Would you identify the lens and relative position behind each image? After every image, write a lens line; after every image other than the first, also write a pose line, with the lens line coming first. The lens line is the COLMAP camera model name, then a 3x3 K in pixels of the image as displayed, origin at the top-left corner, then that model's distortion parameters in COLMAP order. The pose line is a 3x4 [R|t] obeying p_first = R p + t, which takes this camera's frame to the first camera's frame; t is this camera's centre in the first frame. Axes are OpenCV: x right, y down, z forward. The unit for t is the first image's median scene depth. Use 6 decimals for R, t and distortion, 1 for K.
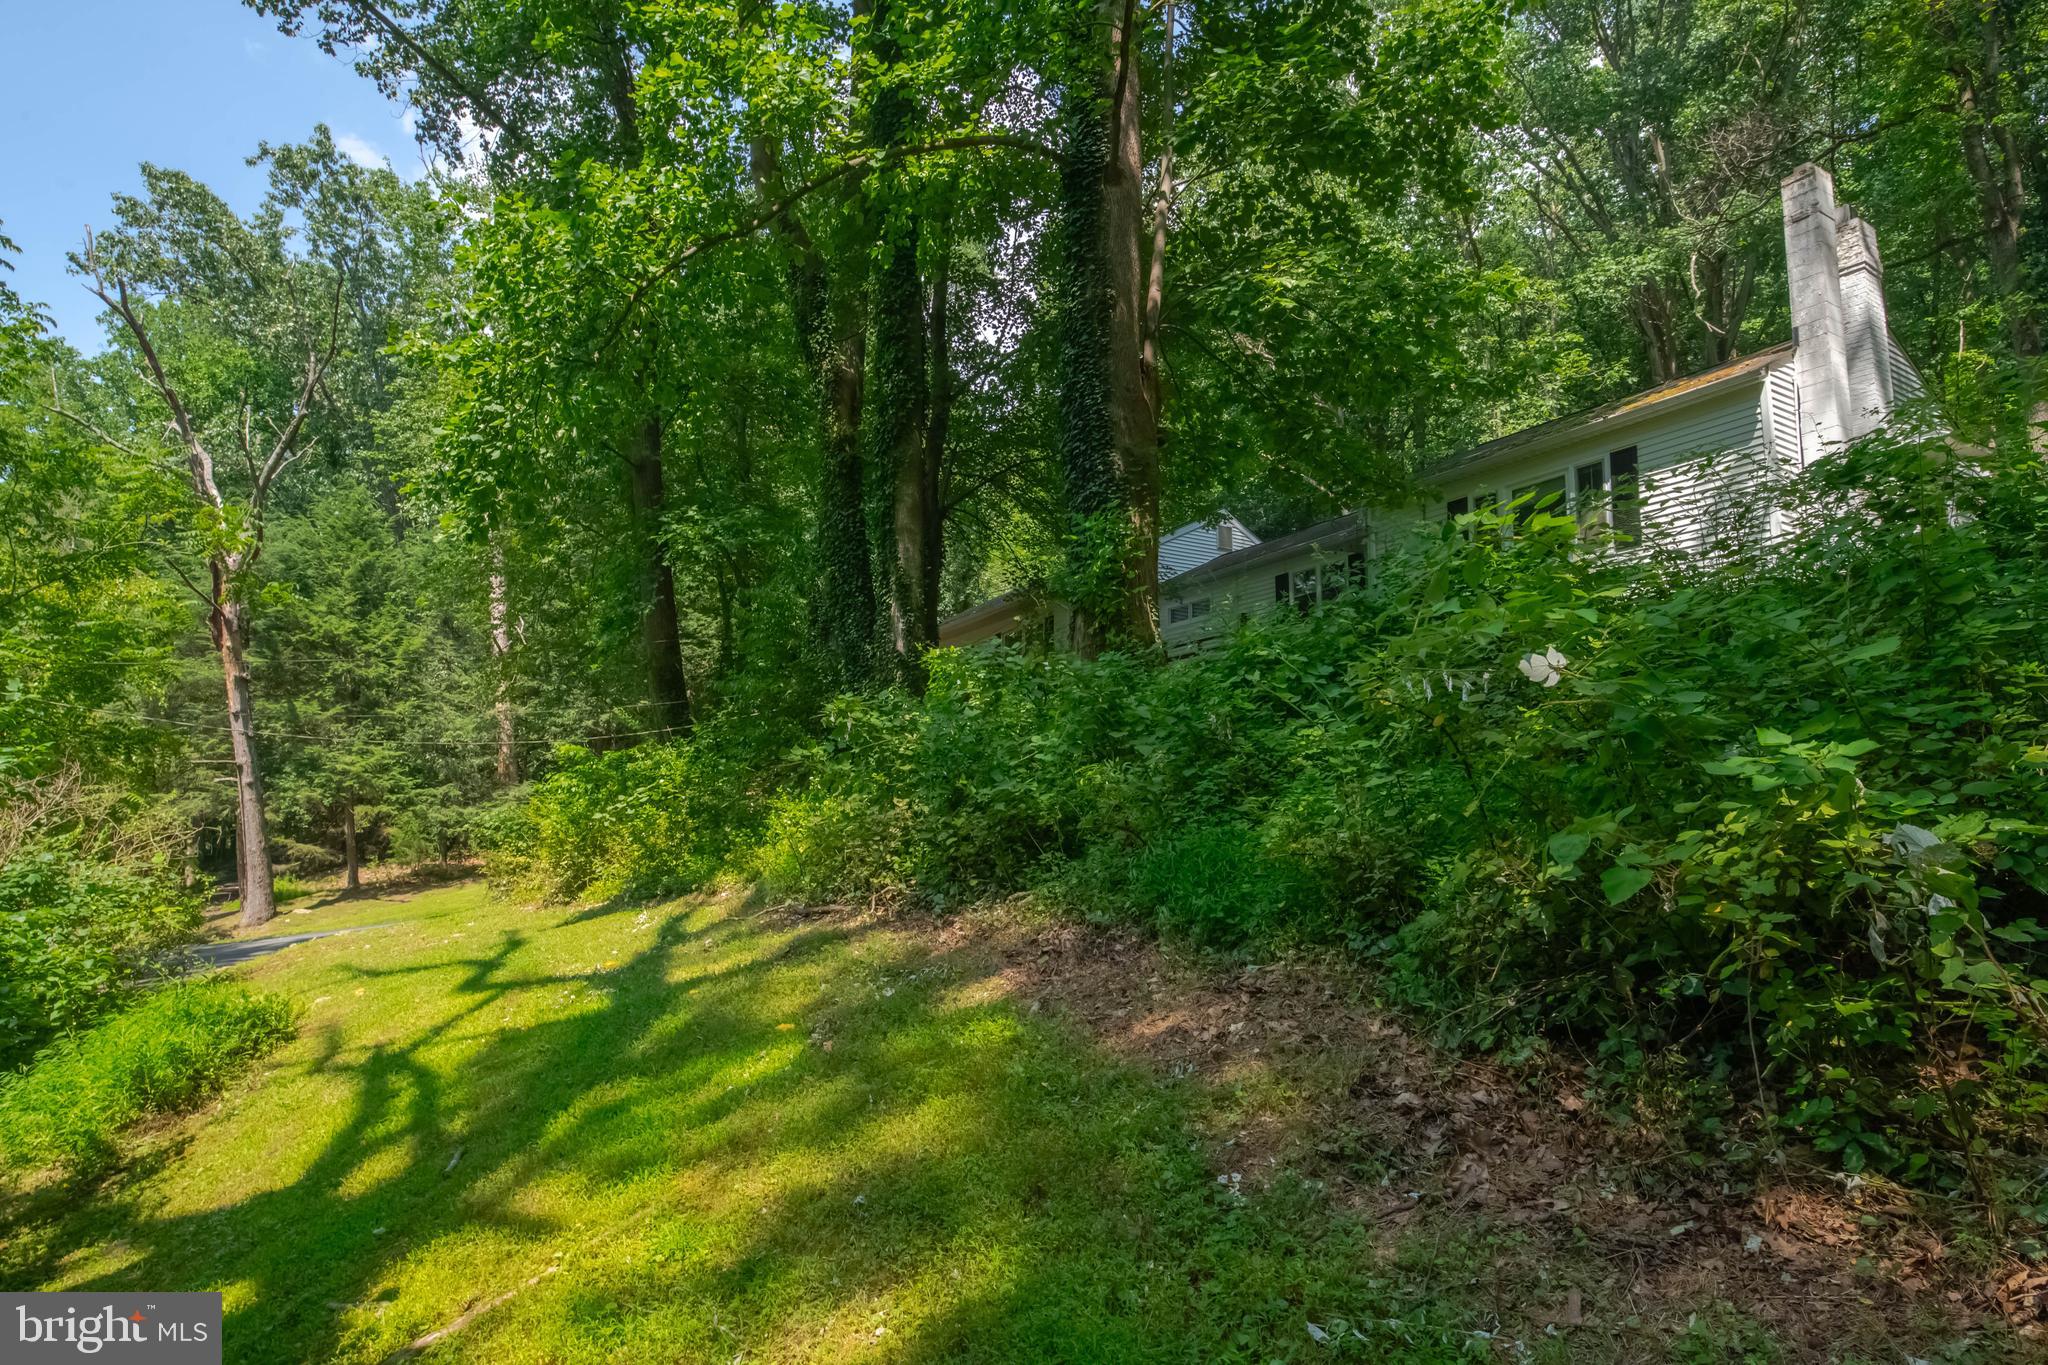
lens RADIAL K [[1075.6, 0, 1029.2], [0, 1075.6, 676.6], [0, 0, 1]] dist [0.001480, -0.003318]
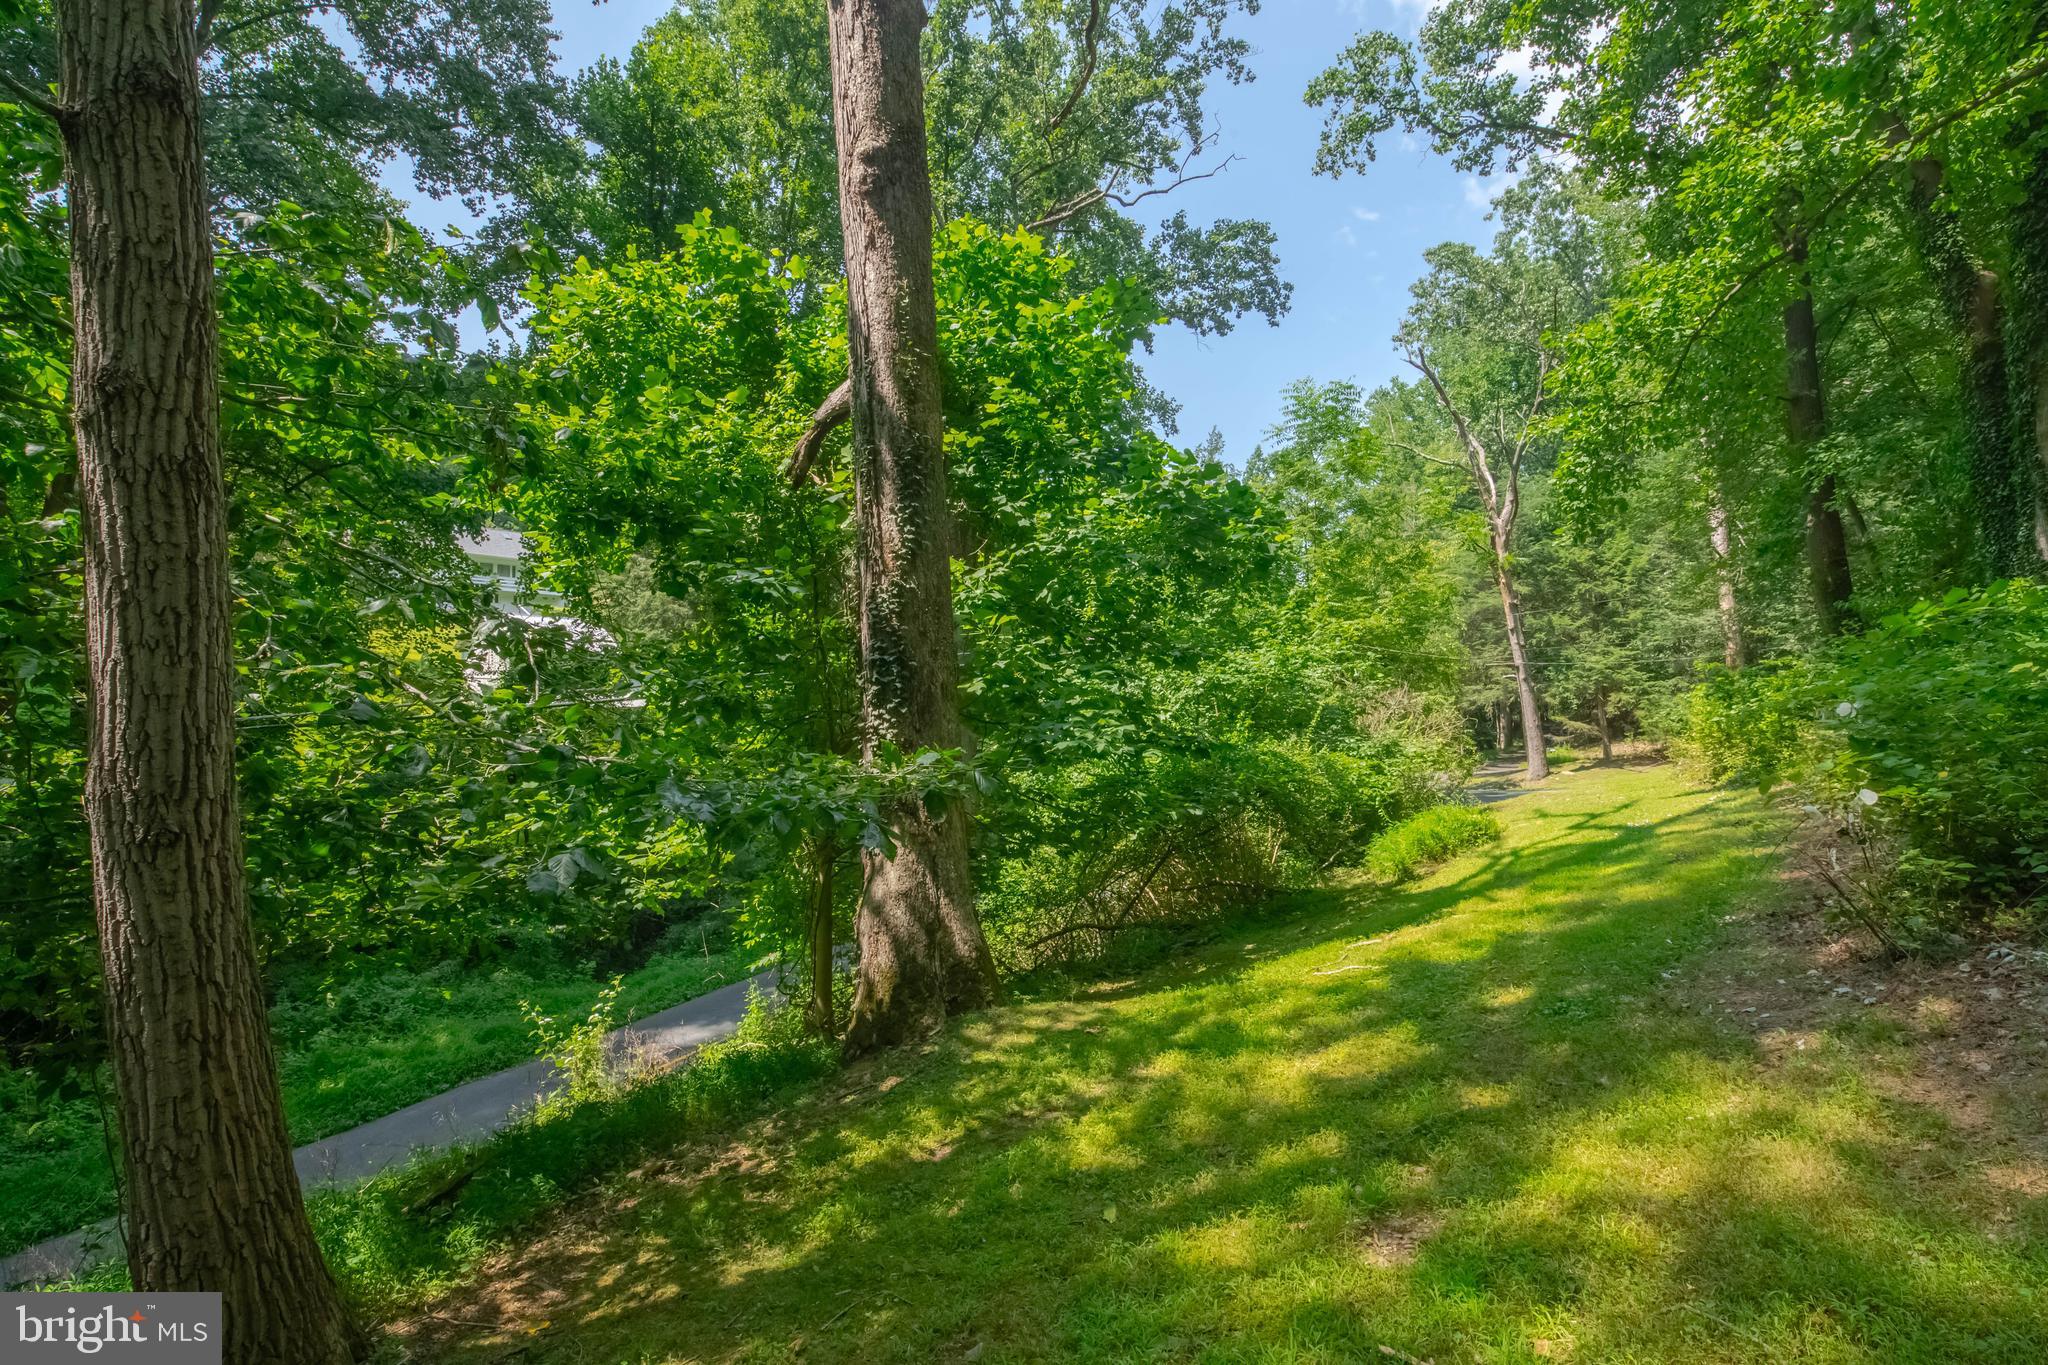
lens RADIAL K [[946.8, 0, 1023.3], [0, 946.8, 683.8], [0, 0, 1]] dist [-0.001138, -0.001255]
pose [[0.418986, -0.006138, -0.907972, 0.107867], [0.113538, 0.992483, 0.045683, -0.022722], [0.900866, -0.122230, 0.416533, -0.089491]]
